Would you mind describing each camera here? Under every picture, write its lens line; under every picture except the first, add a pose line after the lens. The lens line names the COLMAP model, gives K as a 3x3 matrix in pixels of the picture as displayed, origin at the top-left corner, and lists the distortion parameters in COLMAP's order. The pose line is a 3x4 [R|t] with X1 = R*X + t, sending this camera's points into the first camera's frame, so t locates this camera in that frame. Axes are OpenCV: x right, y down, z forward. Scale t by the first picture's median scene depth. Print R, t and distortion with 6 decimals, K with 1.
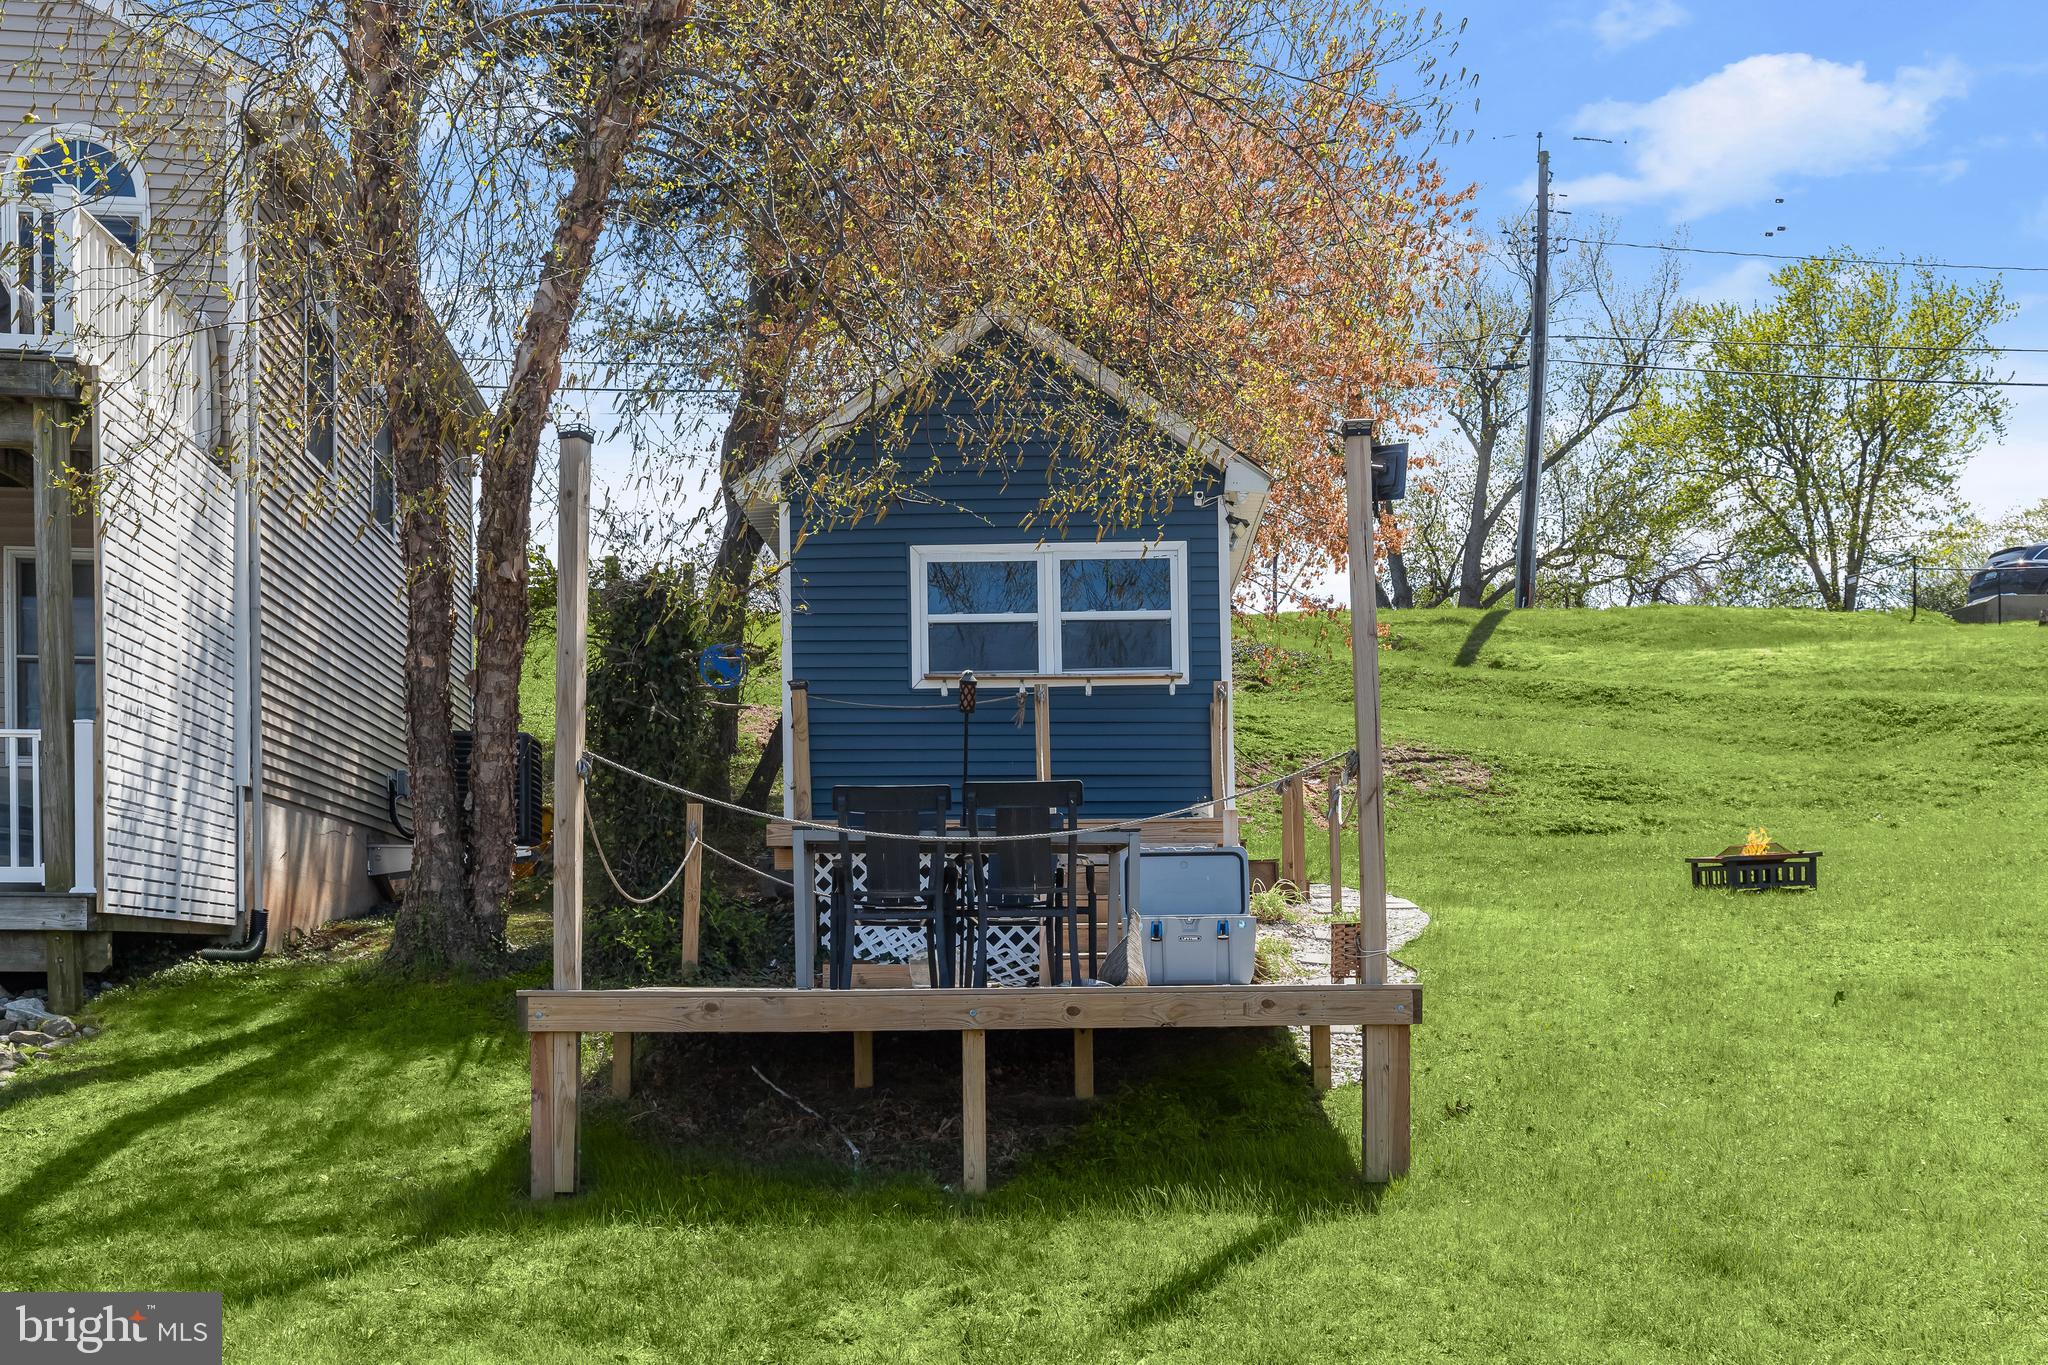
lens RADIAL K [[1873.4, 0, 1027.5], [0, 1873.4, 990.2], [0, 0, 1]] dist [0.002165, 0.010173]
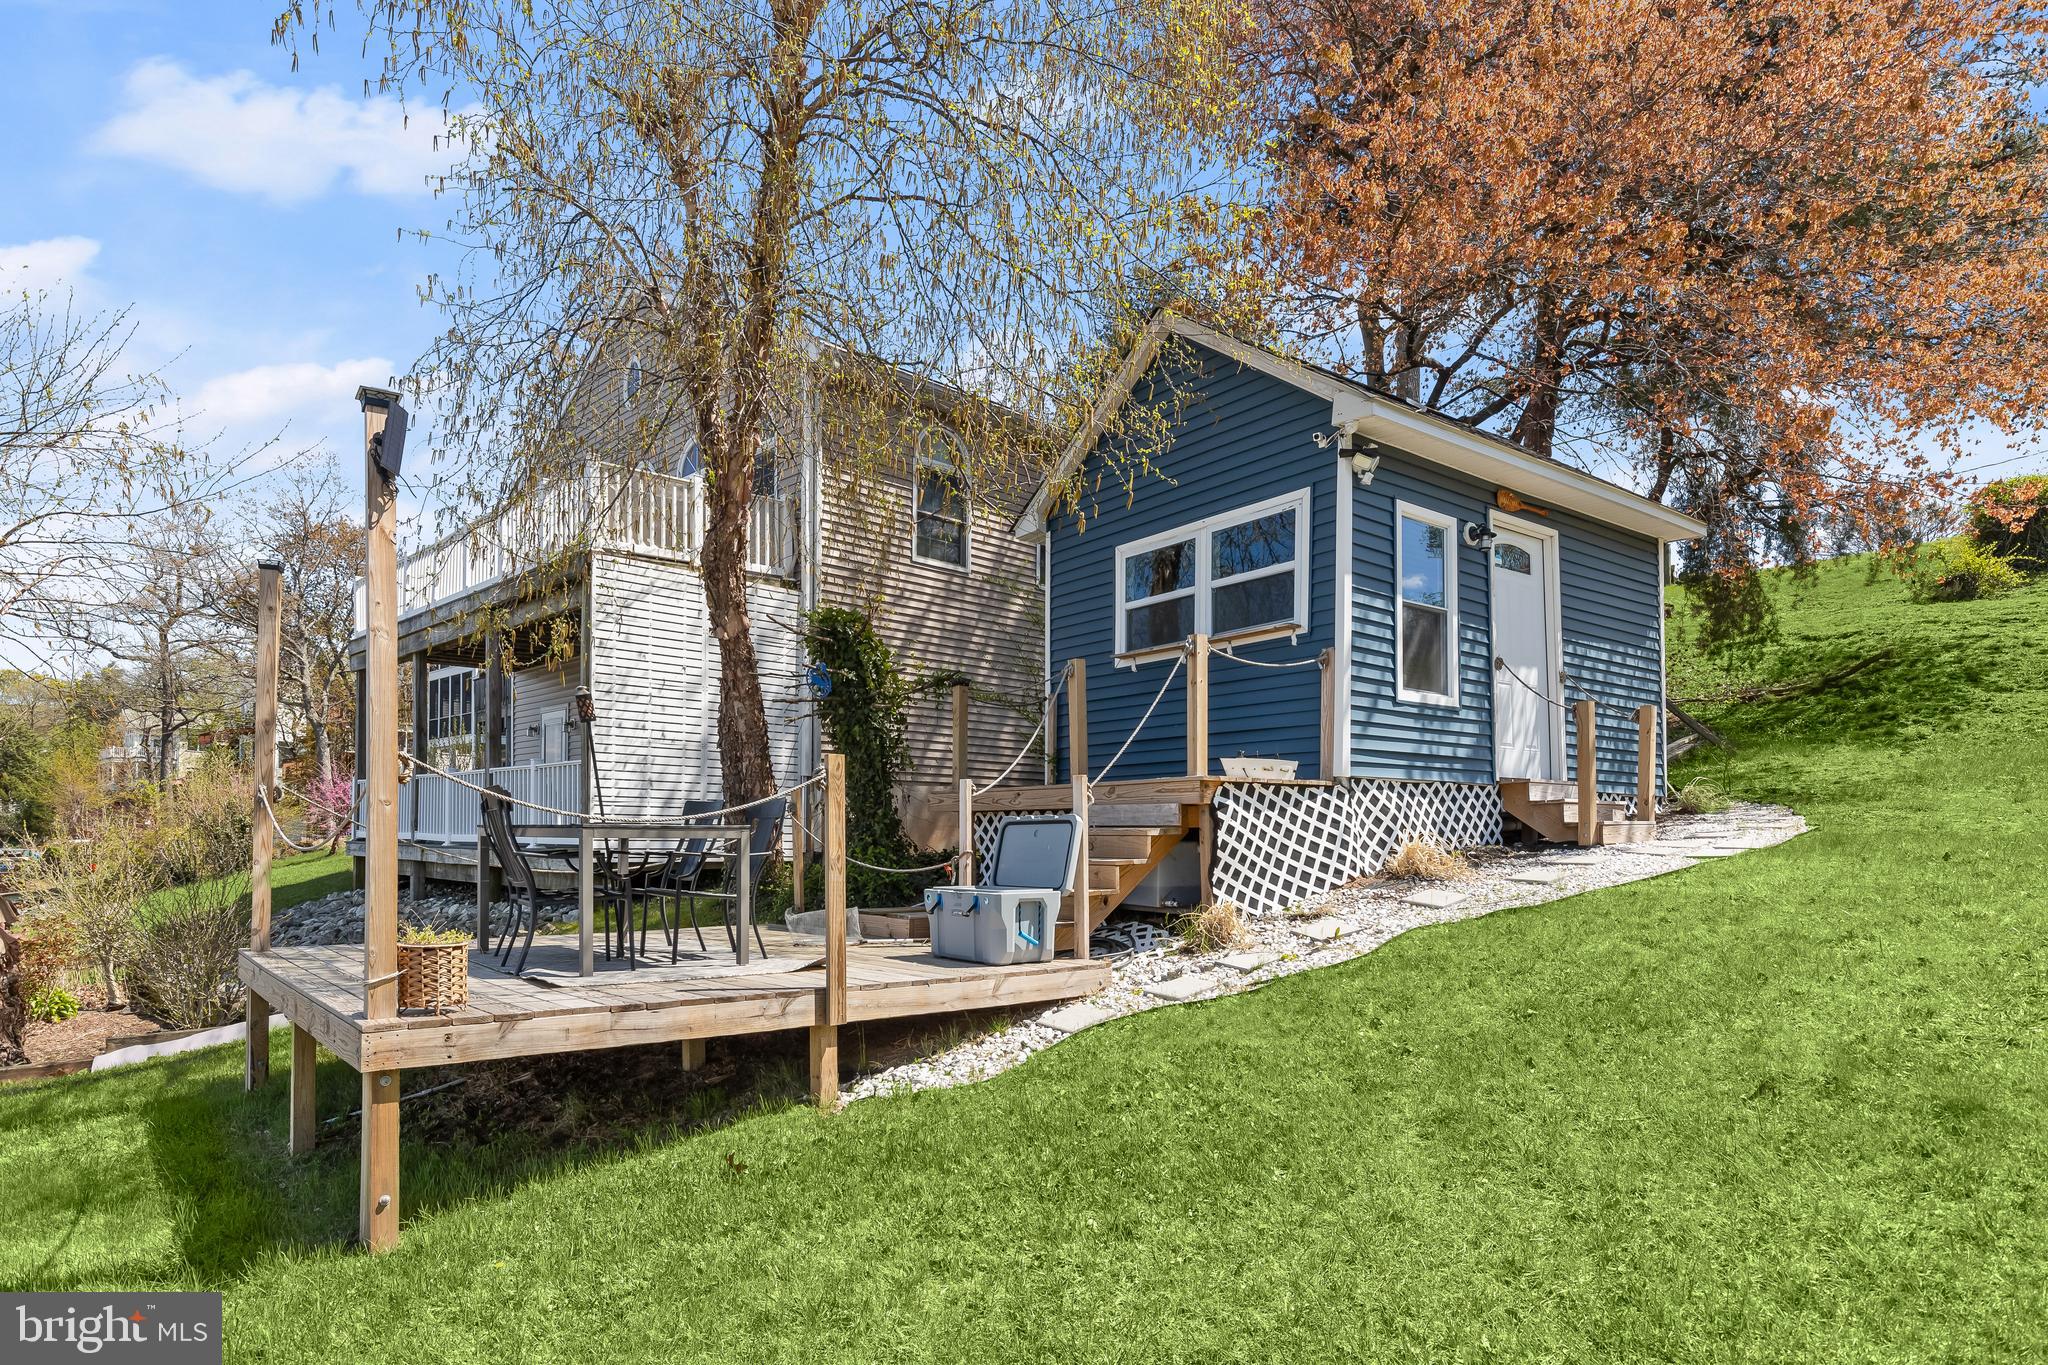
lens RADIAL K [[1129.0, 0, 1007.1], [0, 1129.0, 835.1], [0, 0, 1]] dist [0.002644, 0.000033]
pose [[0.616153, 0.004208, -0.787615, 0.454350], [-0.015446, 0.999858, -0.006742, -0.050757], [0.787475, 0.016320, 0.616131, 0.513261]]
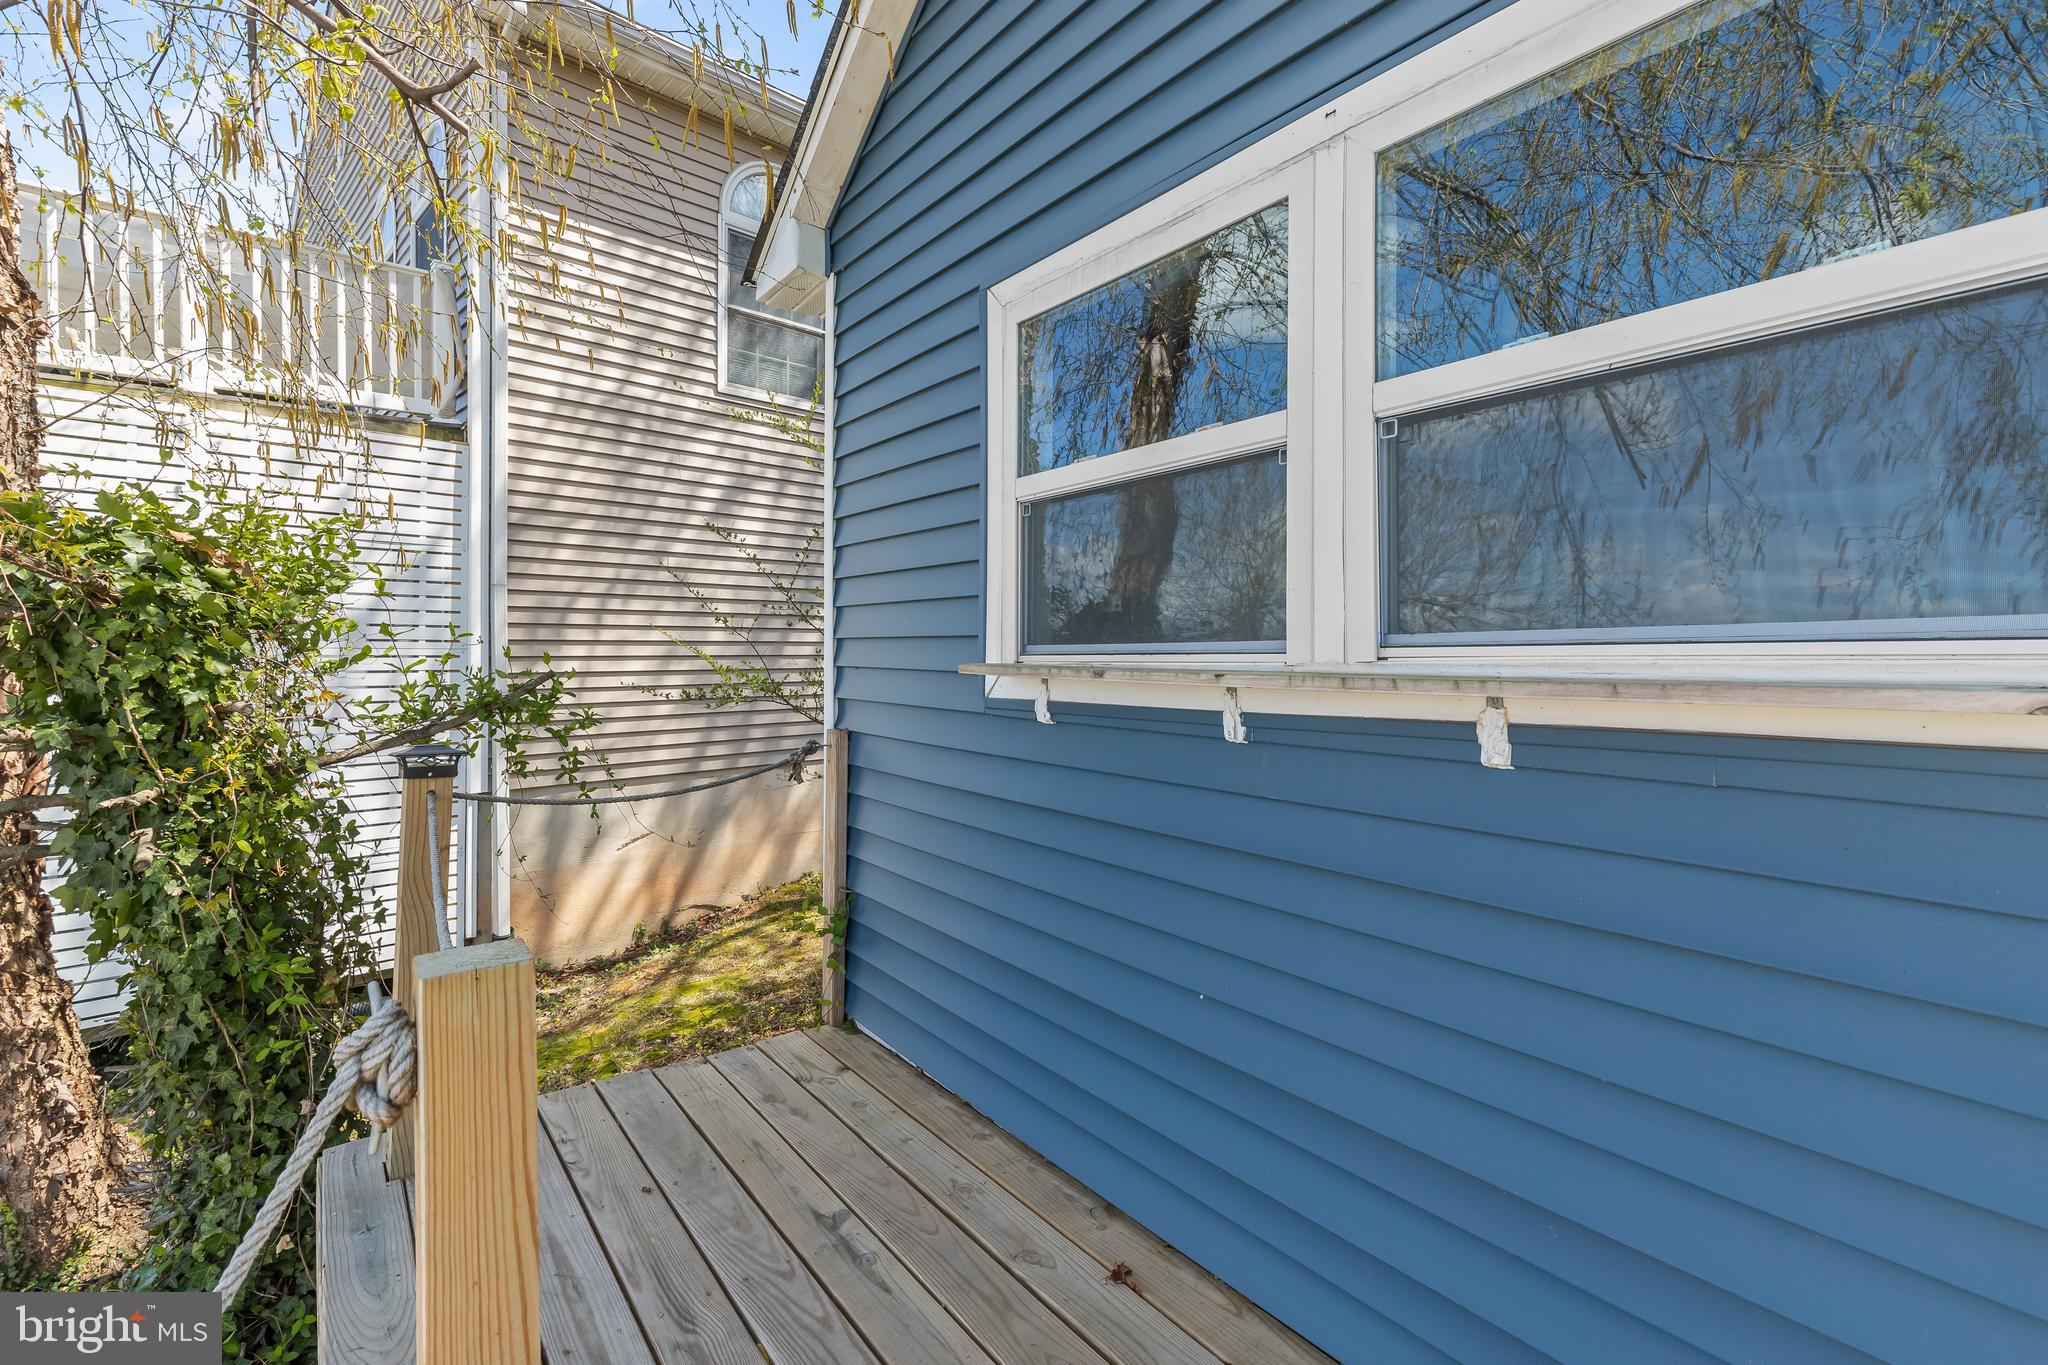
lens RADIAL K [[952.6, 0, 1033.0], [0, 952.6, 684.9], [0, 0, 1]] dist [0.000196, -0.000324]
pose [[0.621220, 0.027336, -0.783159, 0.083726], [-0.016631, 0.999626, 0.021699, -0.167245], [0.783460, -0.000455, 0.621442, 0.896550]]
